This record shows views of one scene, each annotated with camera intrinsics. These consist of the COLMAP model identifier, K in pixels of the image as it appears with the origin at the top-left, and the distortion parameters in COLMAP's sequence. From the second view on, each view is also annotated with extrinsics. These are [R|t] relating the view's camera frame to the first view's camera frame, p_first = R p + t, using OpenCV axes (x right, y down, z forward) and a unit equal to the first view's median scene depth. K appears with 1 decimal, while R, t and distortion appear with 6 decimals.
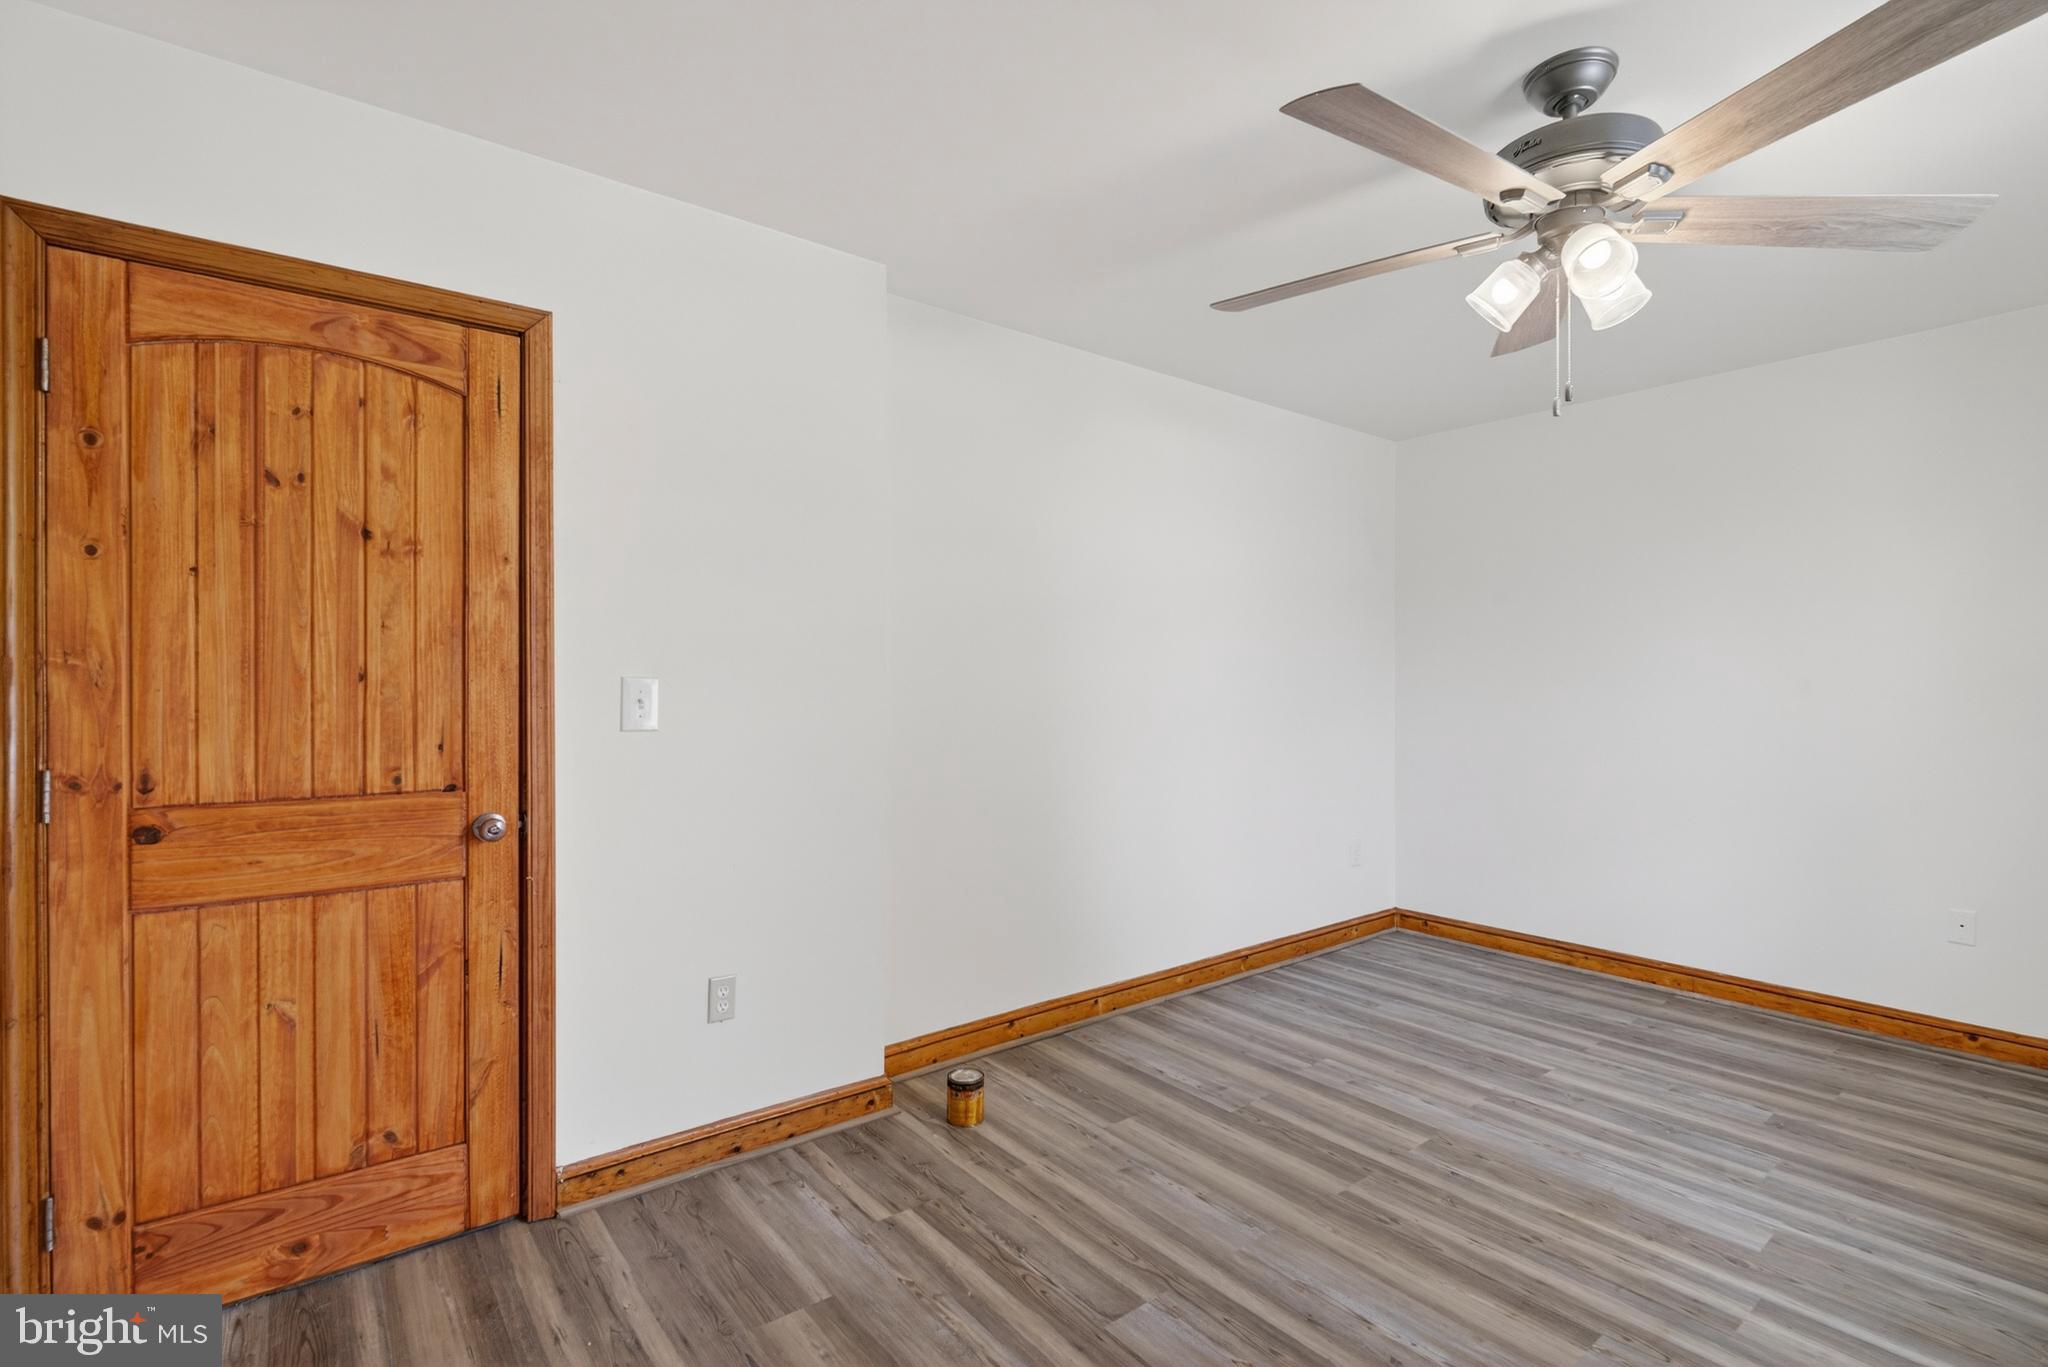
lens RADIAL K [[953.0, 0, 1033.1], [0, 953.0, 690.3], [0, 0, 1]] dist [0.008499, -0.005604]
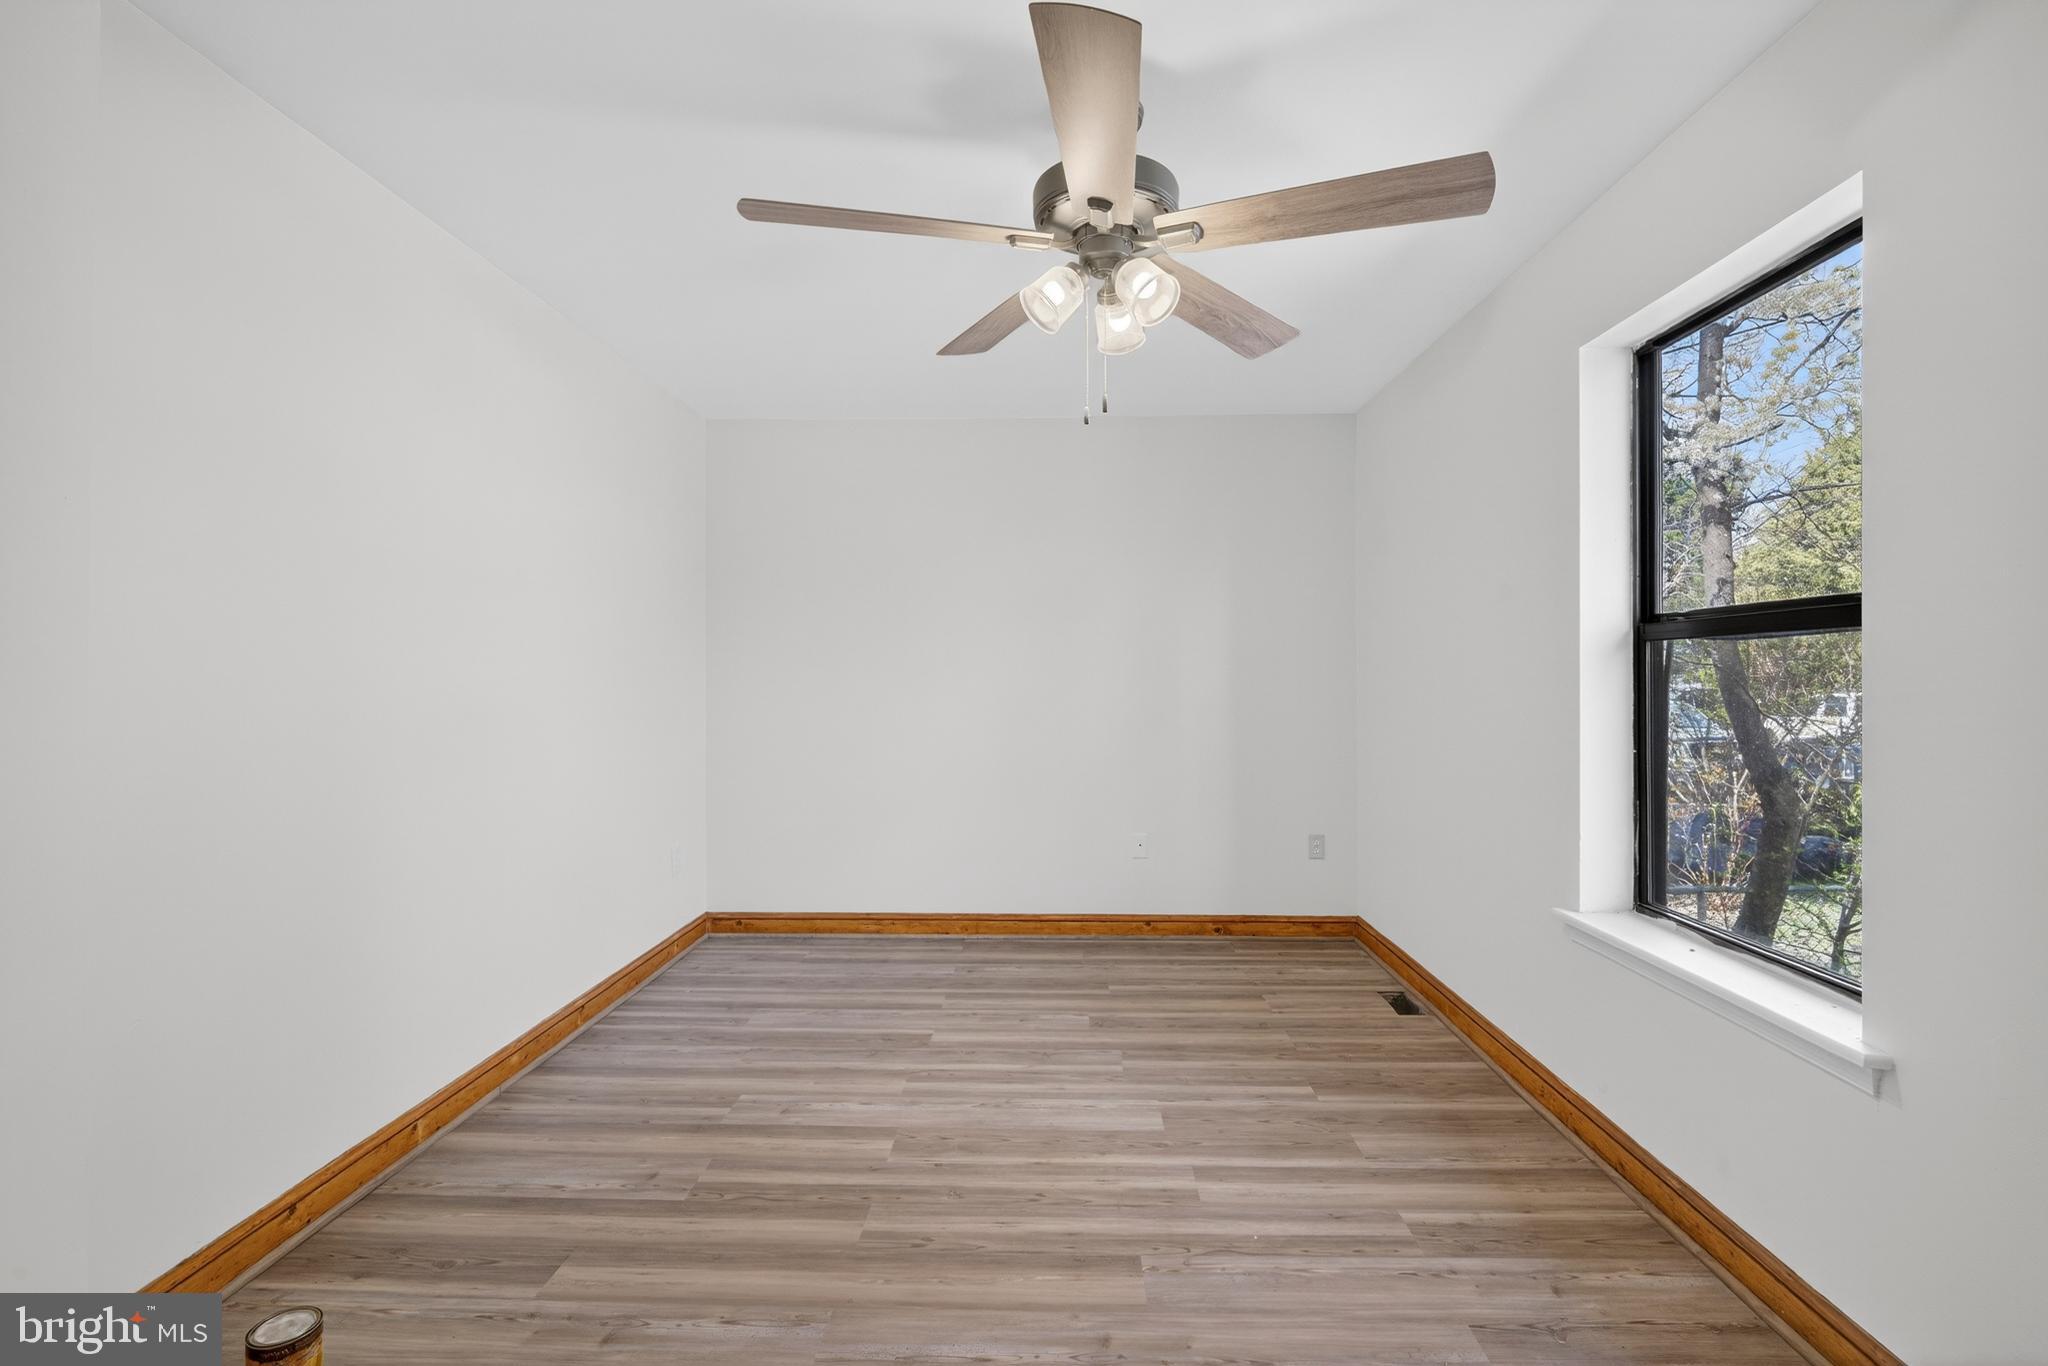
lens RADIAL K [[953.0, 0, 1037.6], [0, 953.0, 673.8], [0, 0, 1]] dist [0.008499, -0.005604]
pose [[0.646242, -0.002427, 0.763129, -0.233077], [0.009548, 0.999942, -0.004905, 0.000647], [-0.763073, 0.010456, 0.646228, 0.257377]]
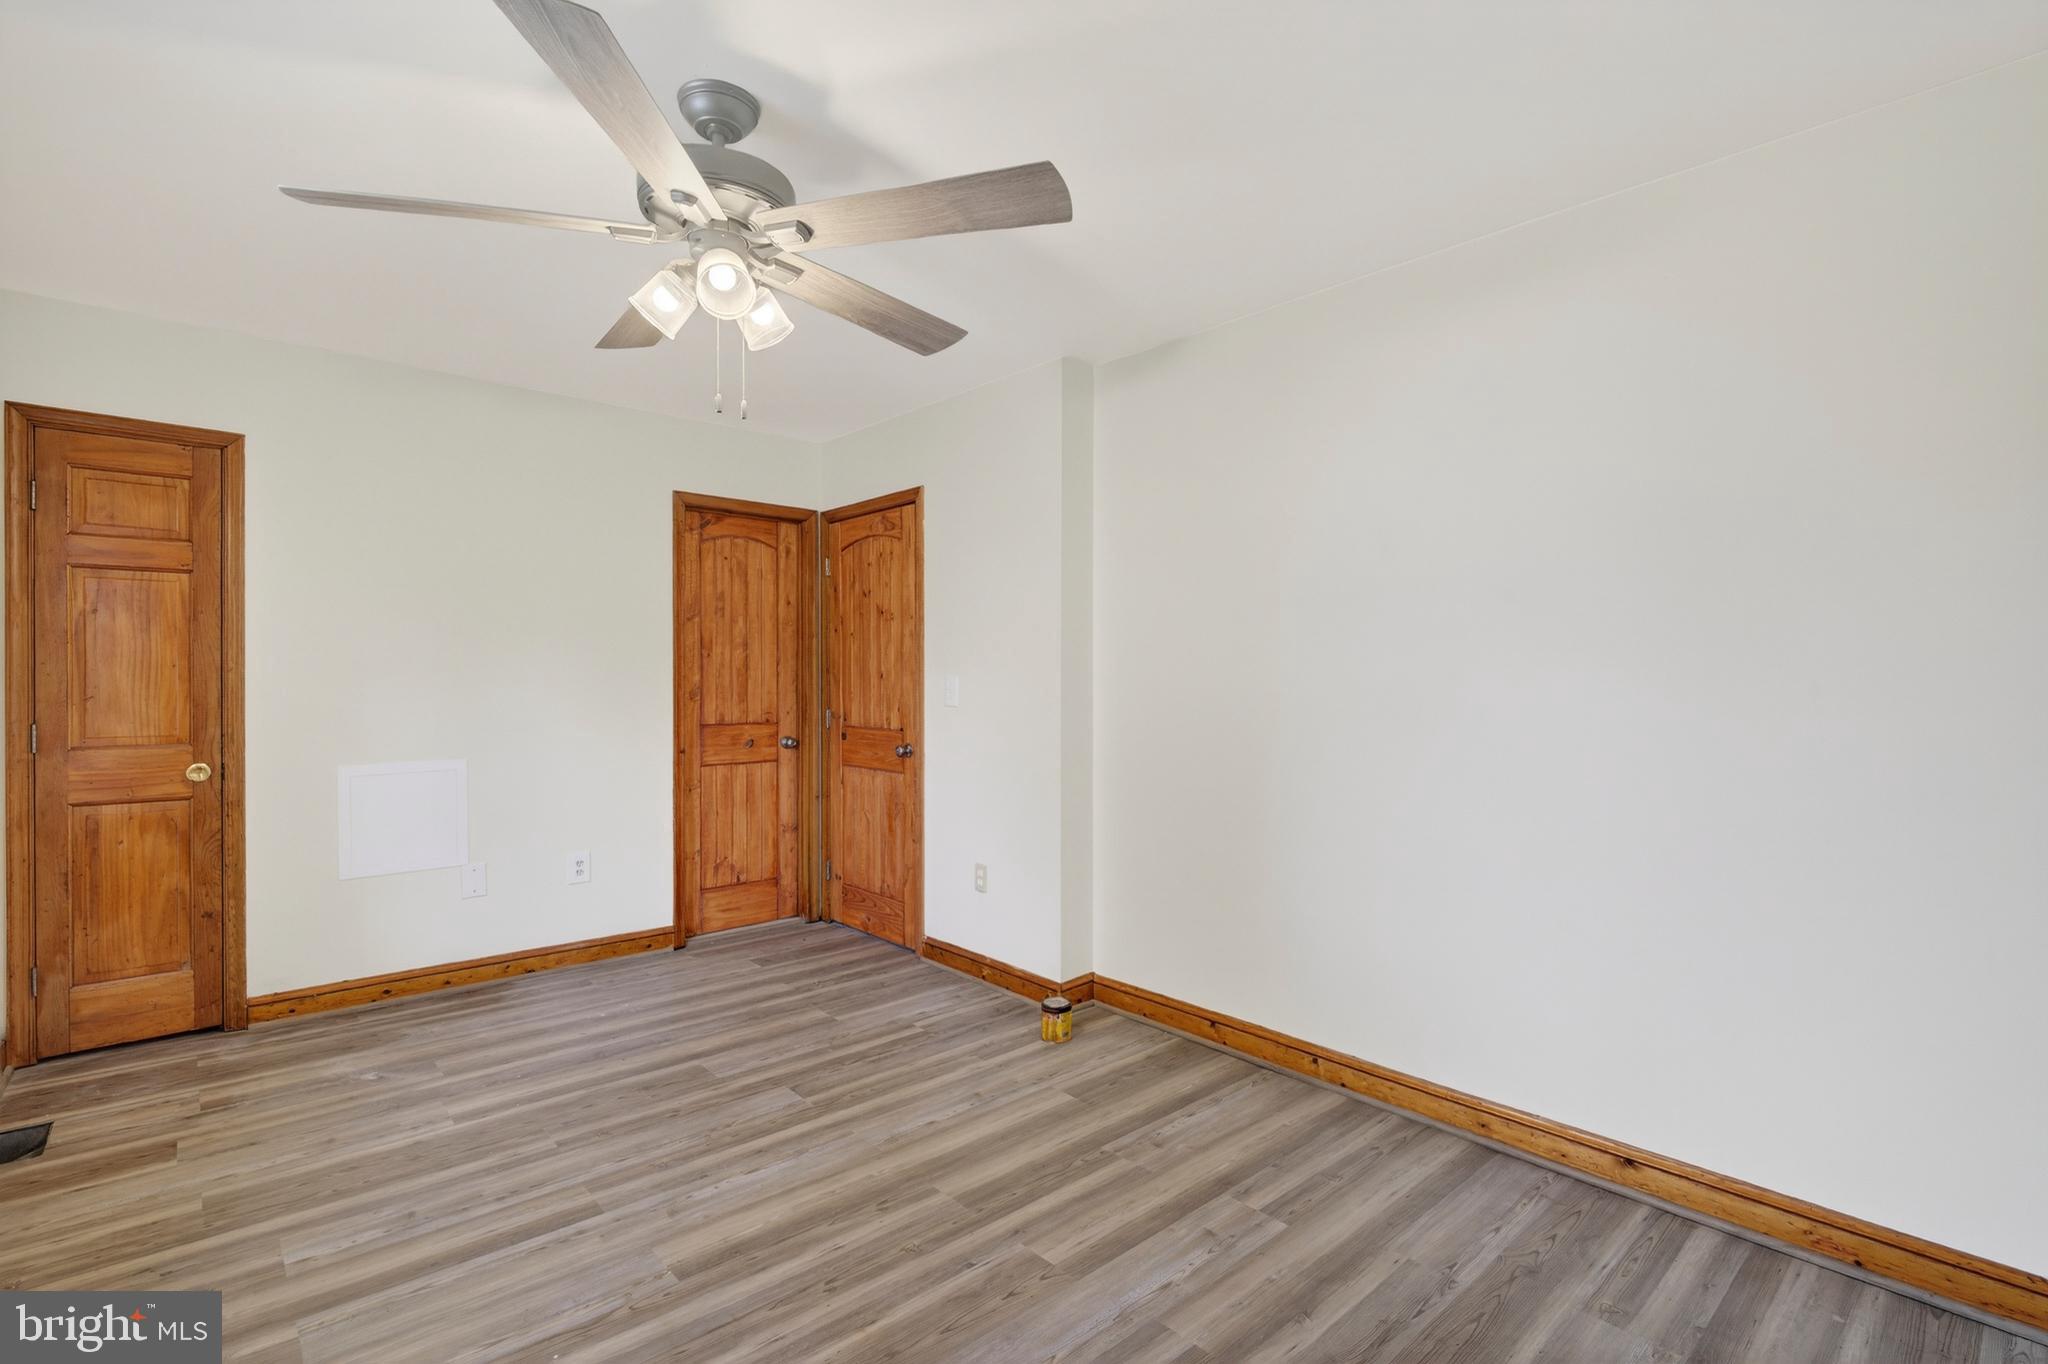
lens RADIAL K [[953.0, 0, 1042.4], [0, 953.0, 696.1], [0, 0, 1]] dist [0.008499, -0.005604]
pose [[0.066981, 0.017901, -0.997594, 1.193670], [-0.014233, 0.999754, 0.016984, -0.009078], [0.997653, 0.013061, 0.067219, 0.938178]]
